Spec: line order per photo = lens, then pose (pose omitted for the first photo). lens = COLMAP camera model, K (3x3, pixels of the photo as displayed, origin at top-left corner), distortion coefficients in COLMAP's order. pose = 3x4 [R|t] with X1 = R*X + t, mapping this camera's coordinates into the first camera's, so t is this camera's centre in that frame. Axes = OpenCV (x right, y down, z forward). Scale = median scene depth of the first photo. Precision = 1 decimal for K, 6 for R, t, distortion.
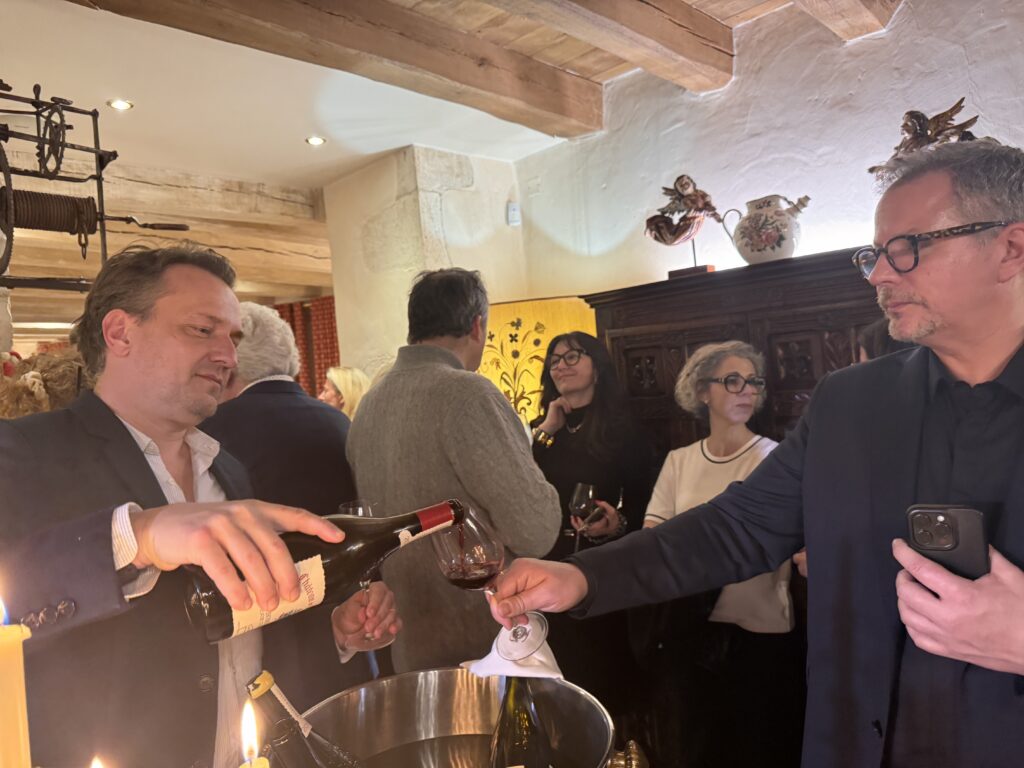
lens RADIAL K [[709.6, 0, 512.0], [0, 709.6, 384.0], [0, 0, 1]] dist [-0.004737, -0.002301]
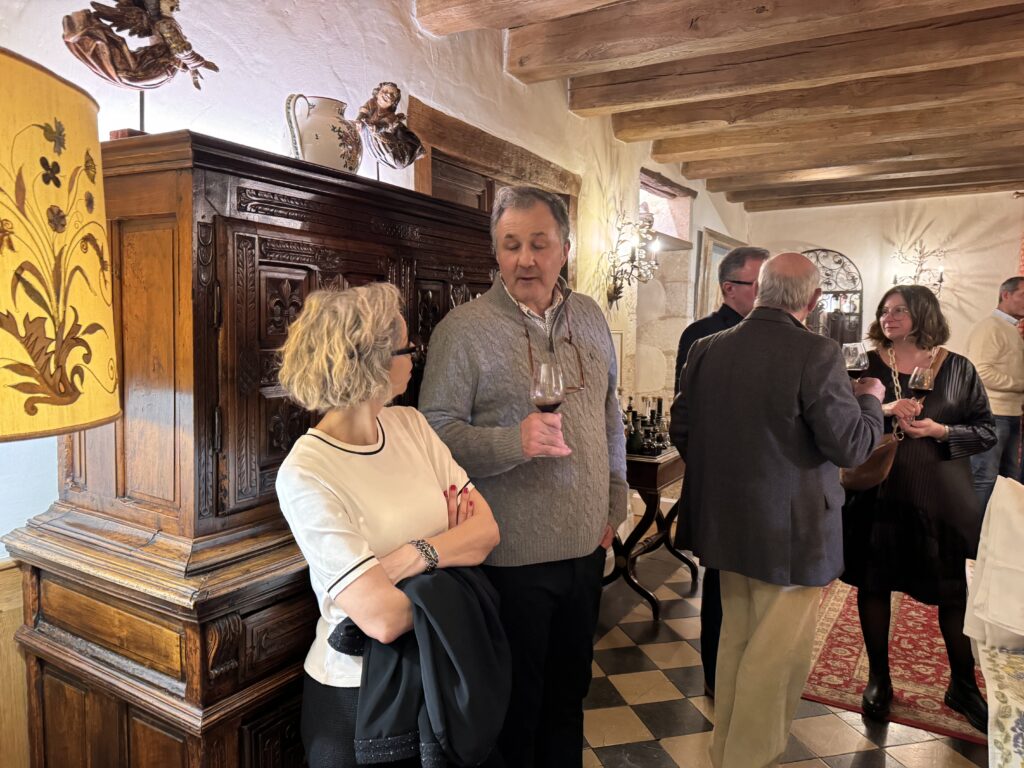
lens RADIAL K [[709.6, 0, 512.0], [0, 709.6, 384.0], [0, 0, 1]] dist [-0.004737, -0.002301]
pose [[-0.227465, -0.001202, 0.973786, -0.396782], [0.028129, 0.999574, 0.007805, 0.045192], [-0.973380, 0.029167, -0.227334, 0.859608]]
